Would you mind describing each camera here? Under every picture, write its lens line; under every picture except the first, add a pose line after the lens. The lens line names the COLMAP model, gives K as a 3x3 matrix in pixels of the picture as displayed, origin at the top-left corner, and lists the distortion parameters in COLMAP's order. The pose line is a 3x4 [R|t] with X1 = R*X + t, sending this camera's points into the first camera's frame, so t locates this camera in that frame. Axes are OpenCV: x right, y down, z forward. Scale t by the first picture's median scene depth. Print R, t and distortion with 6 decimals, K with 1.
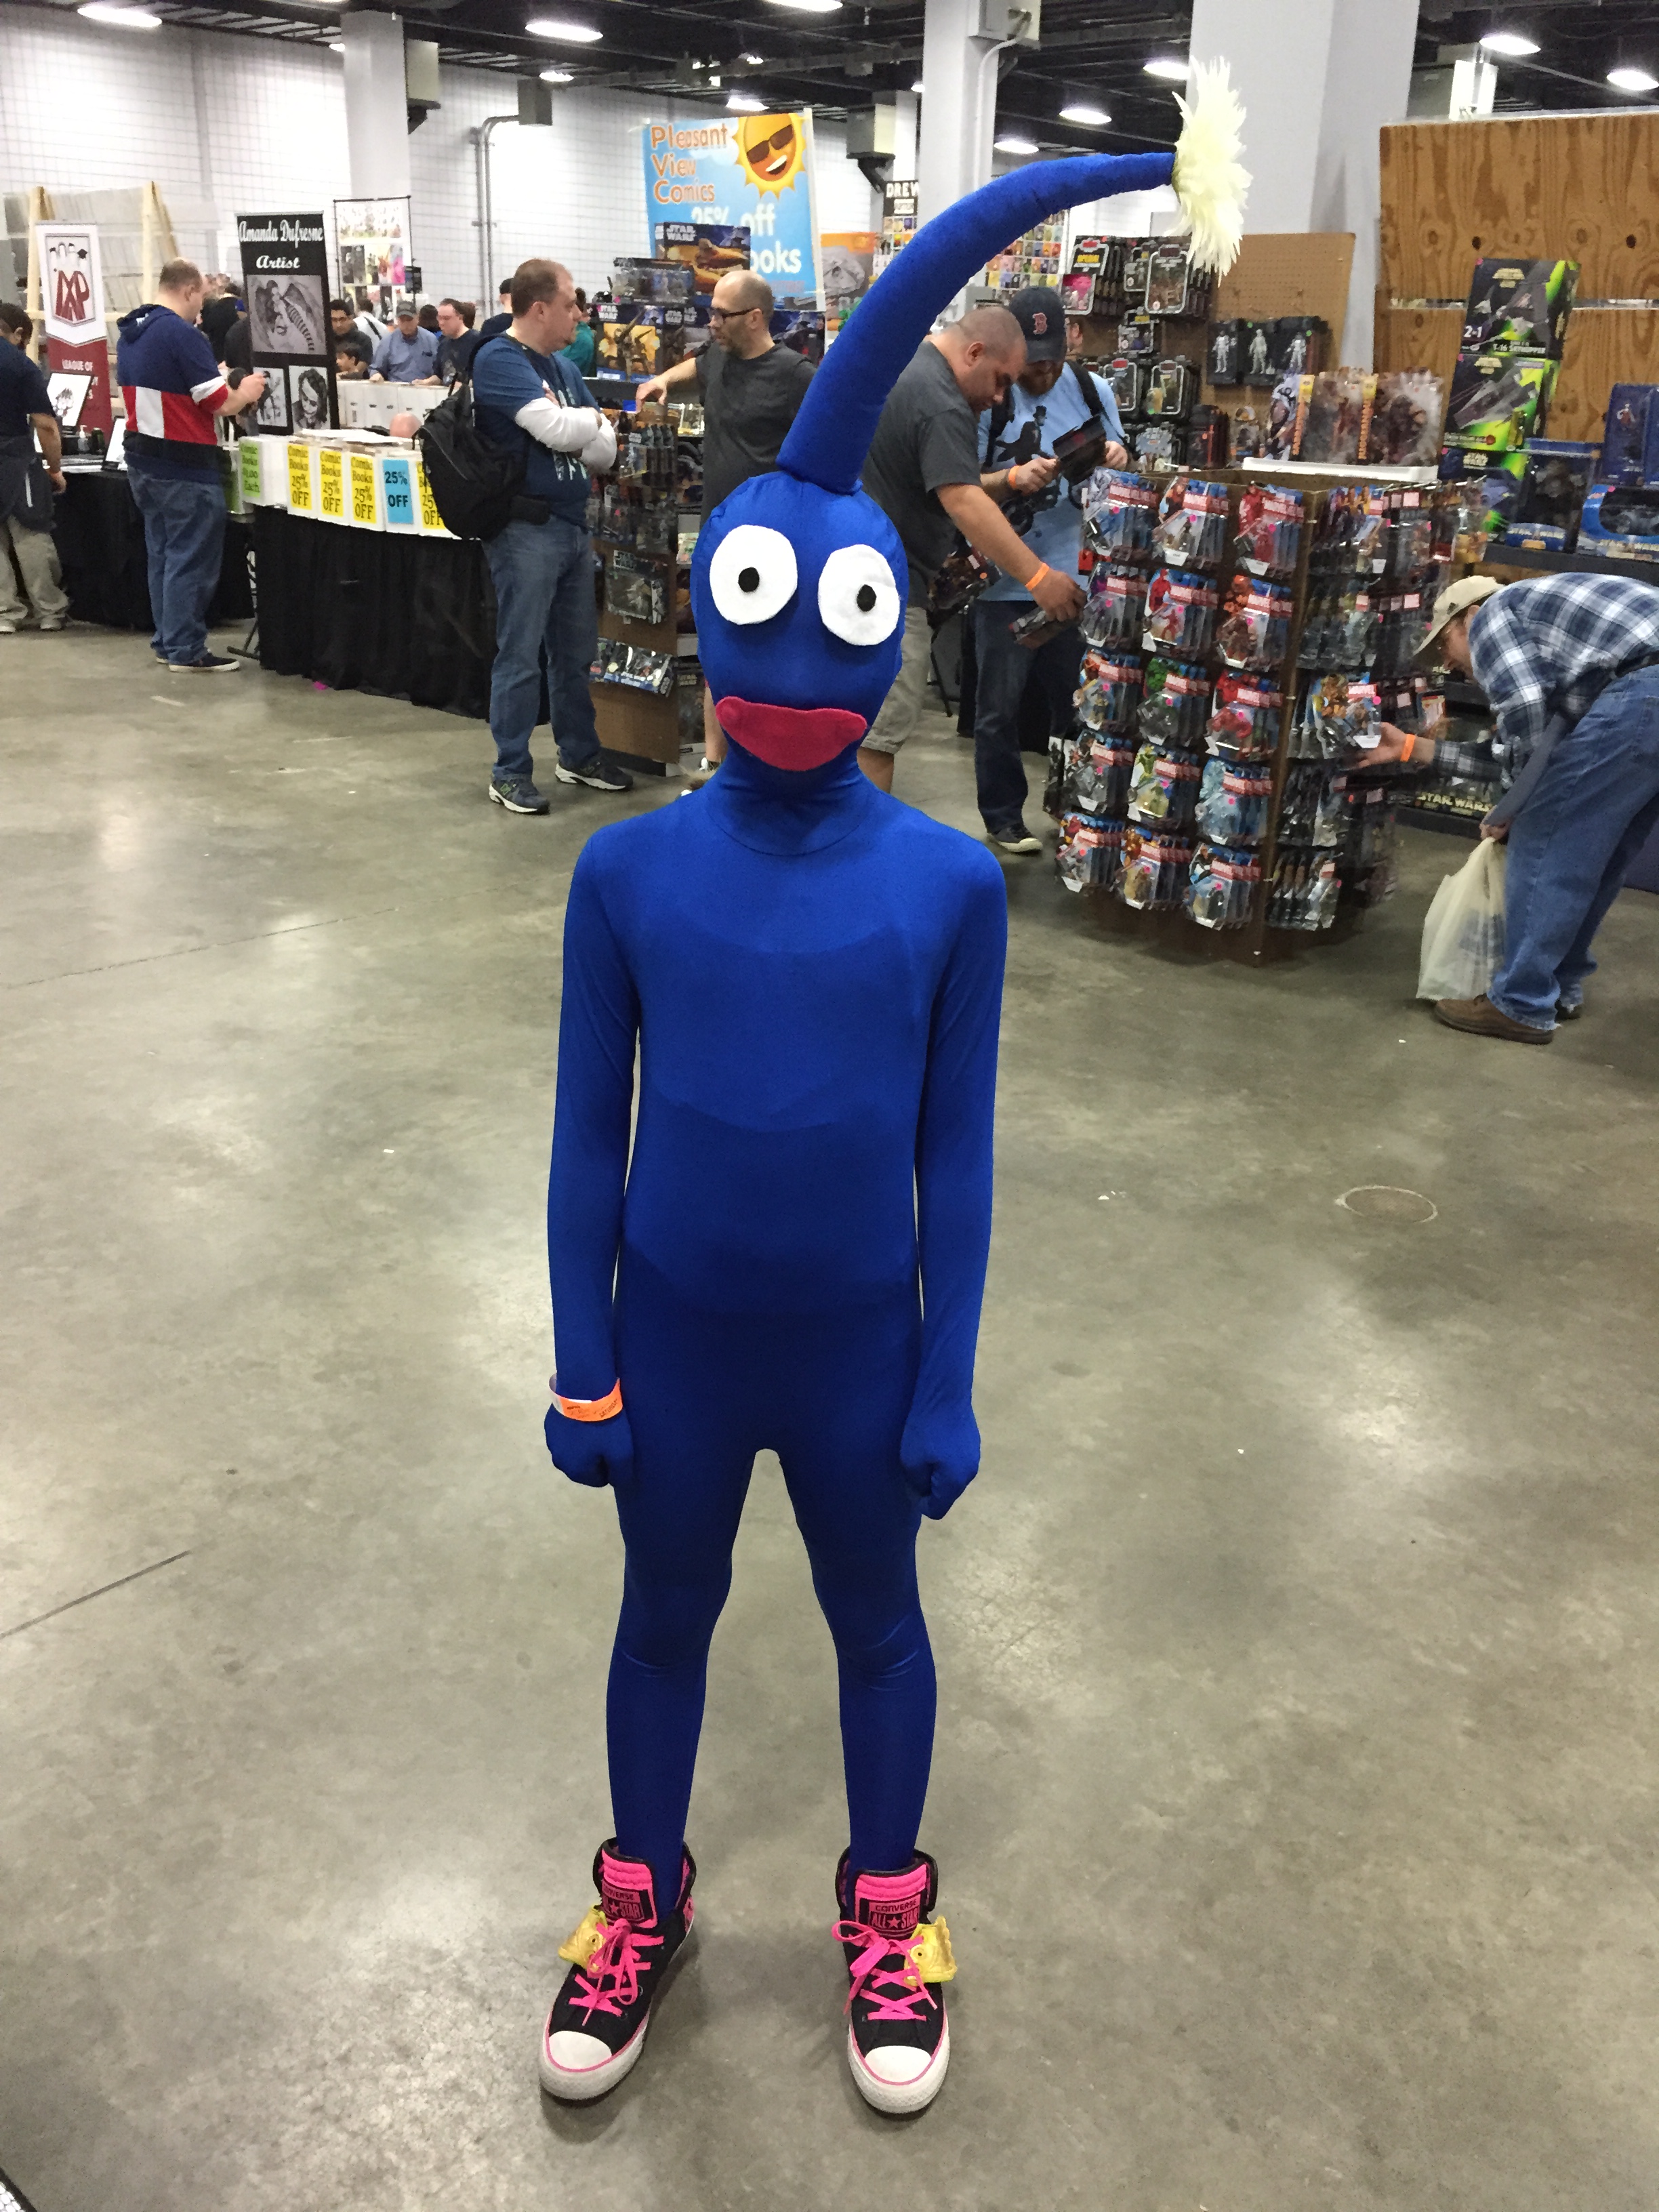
lens RADIAL K [[1898.3, 0, 846.2], [0, 1898.3, 1100.7], [0, 0, 1]] dist [0.104854, -0.151027]
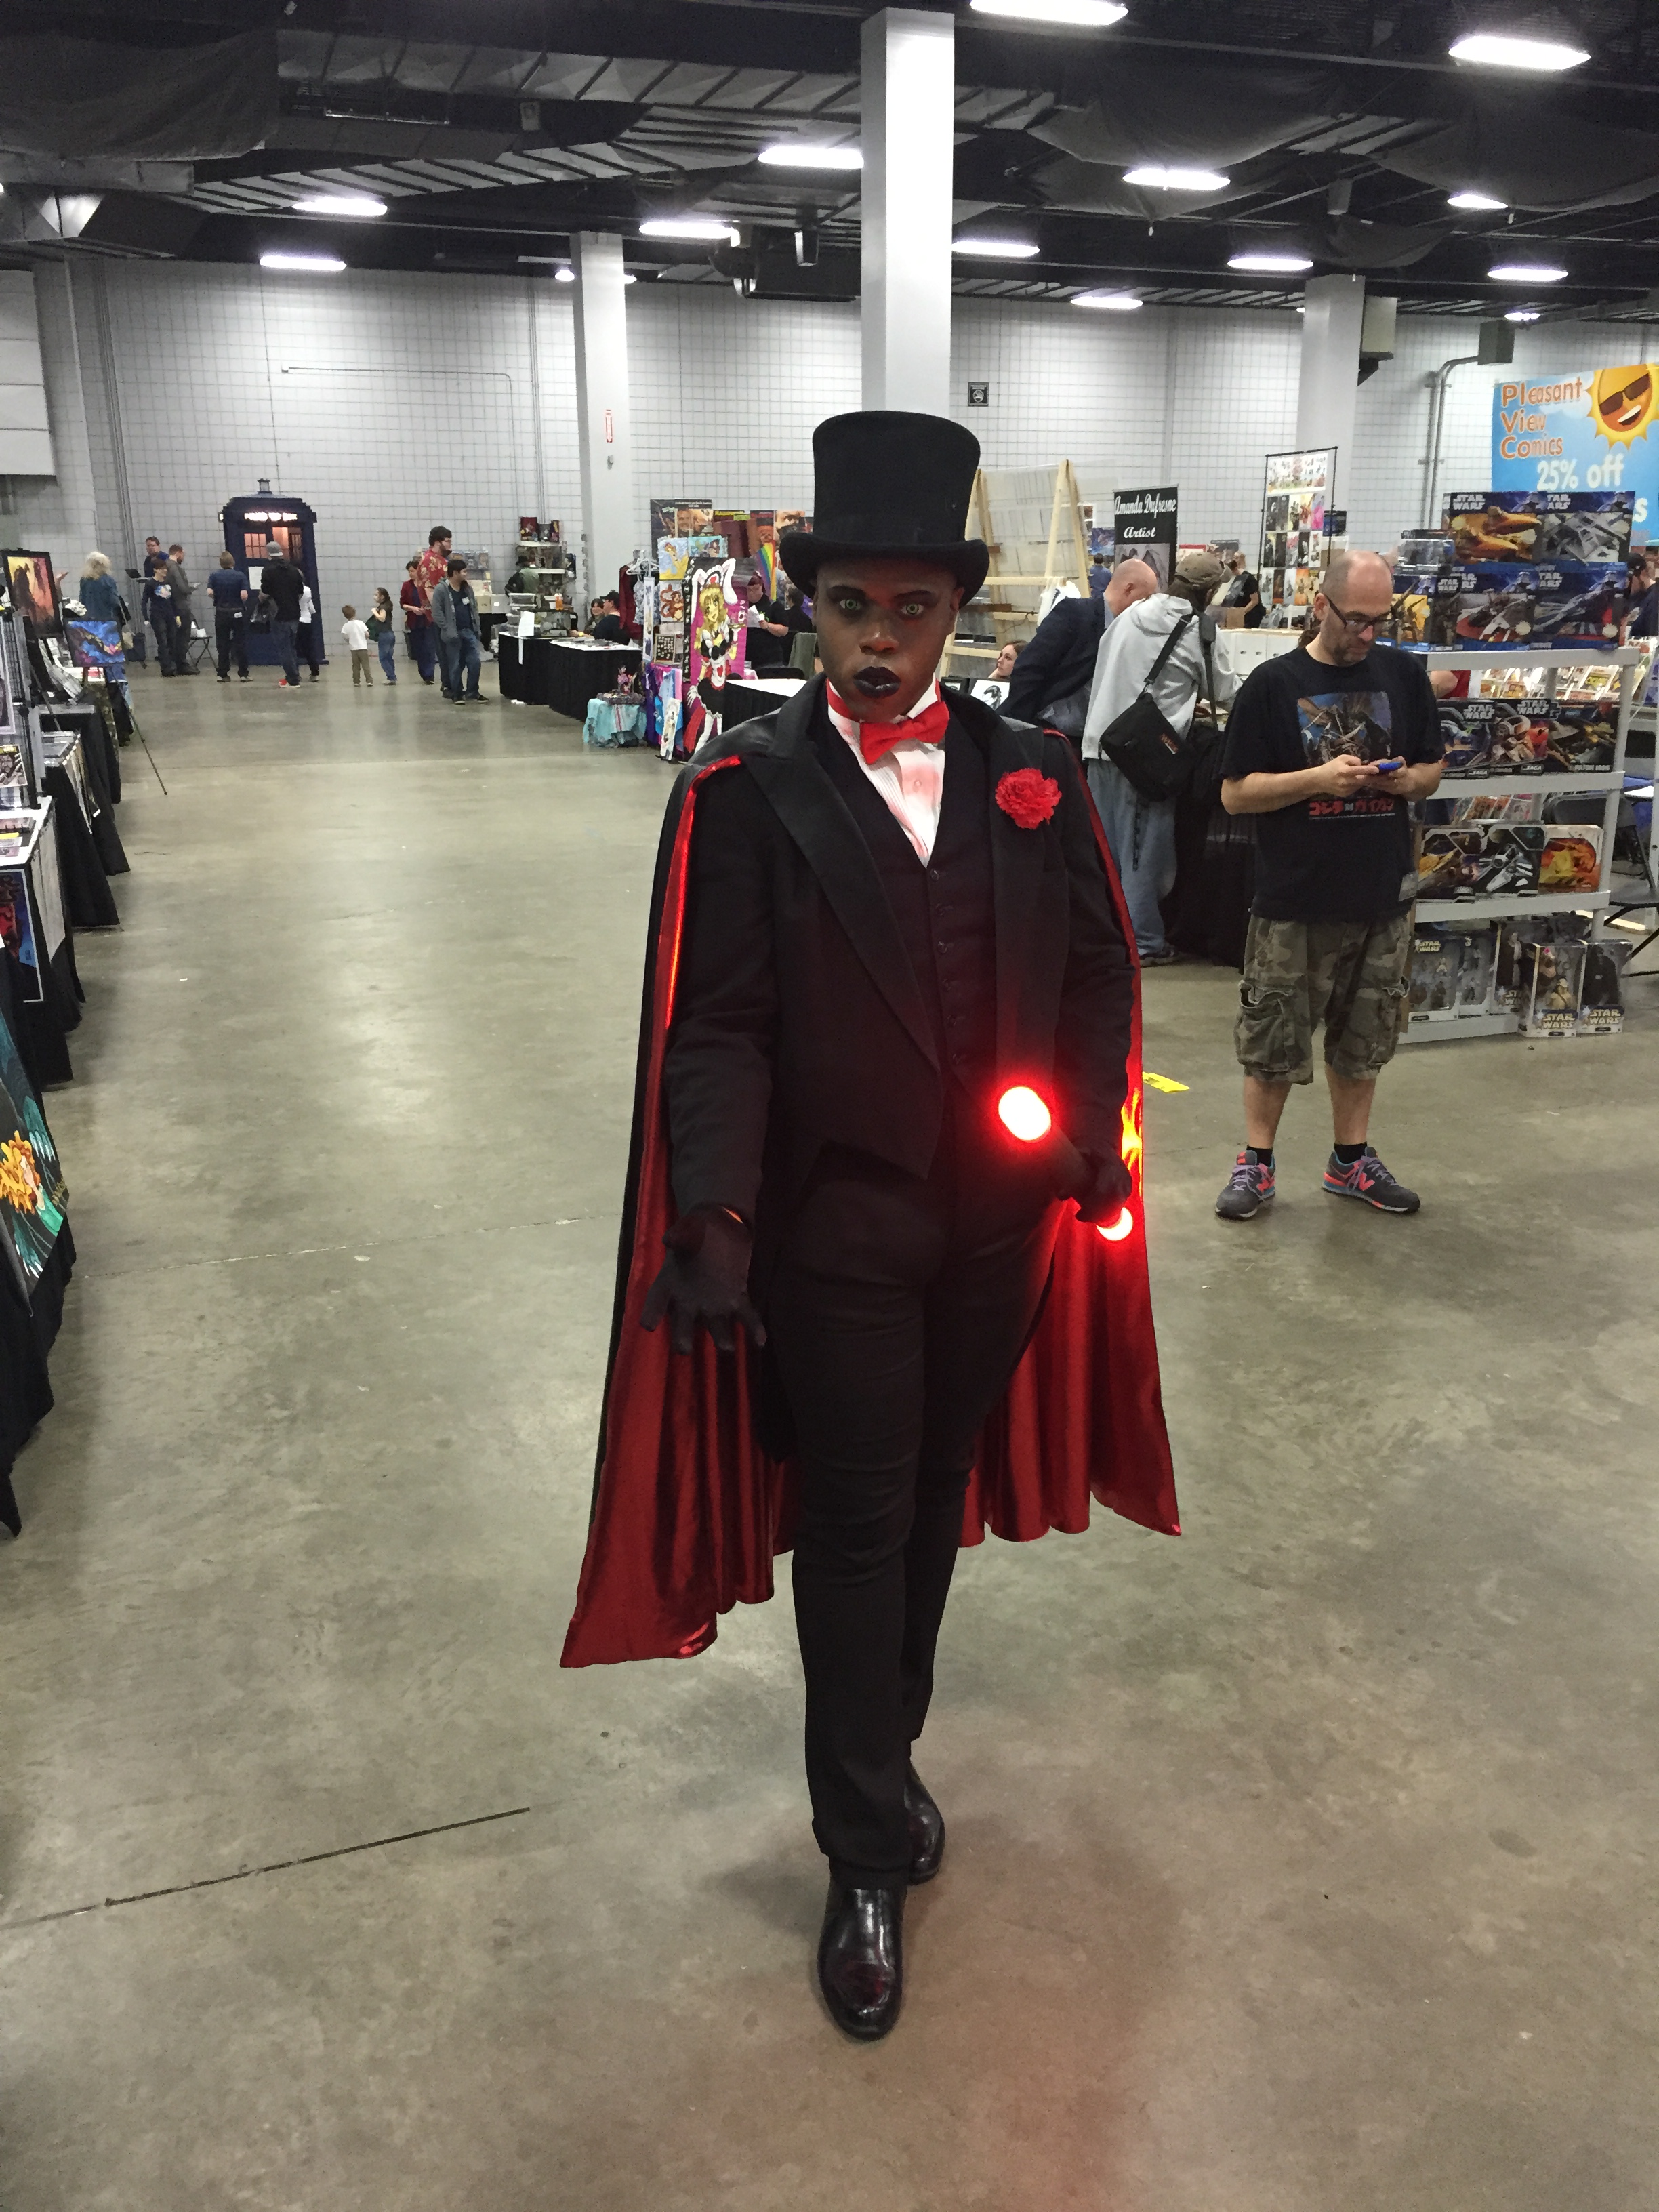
lens RADIAL K [[1898.3, 0, 846.2], [0, 1898.3, 1100.7], [0, 0, 1]] dist [0.104854, -0.151027]
pose [[0.892733, 0.090825, -0.441337, 0.069069], [-0.136986, 0.987819, -0.073807, -0.027158], [0.429258, 0.126347, 0.894301, 0.023989]]
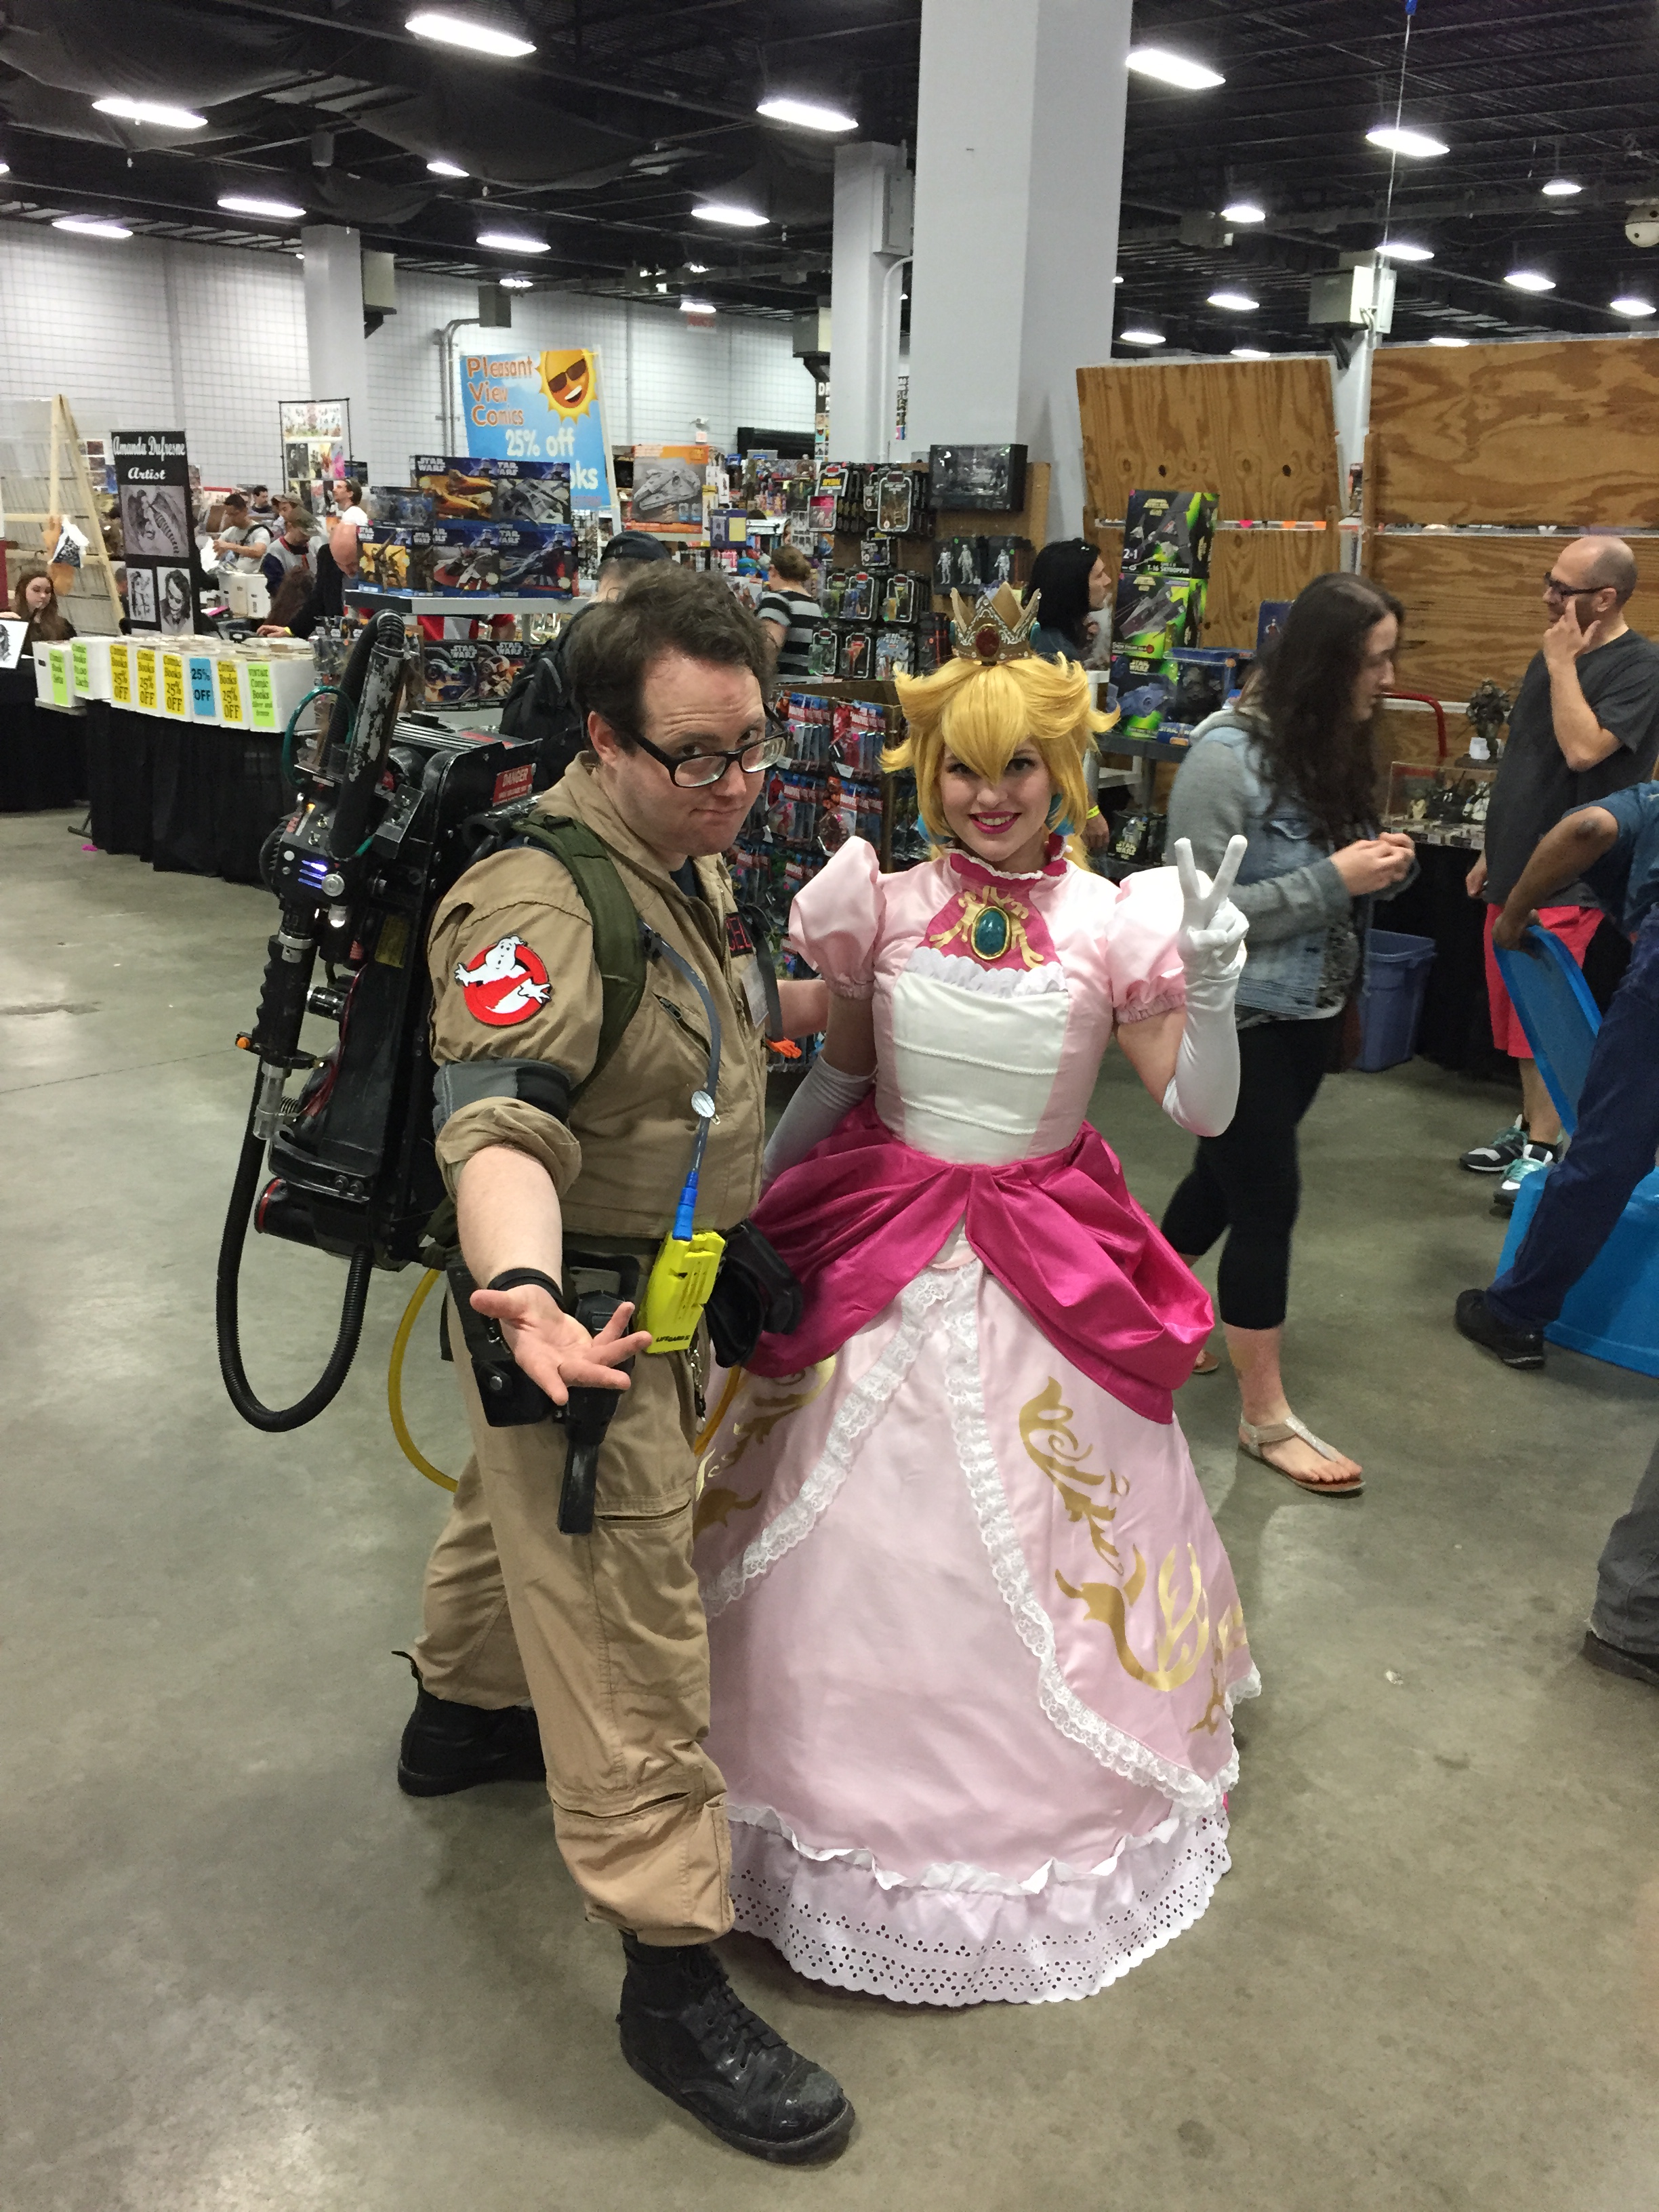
lens RADIAL K [[1898.3, 0, 846.2], [0, 1898.3, 1100.7], [0, 0, 1]] dist [0.104854, -0.151027]
pose [[0.999988, -0.004471, 0.002028, 0.112404], [0.004621, 0.996707, -0.080960, 0.002941], [-0.001660, 0.080969, 0.996715, -0.052575]]
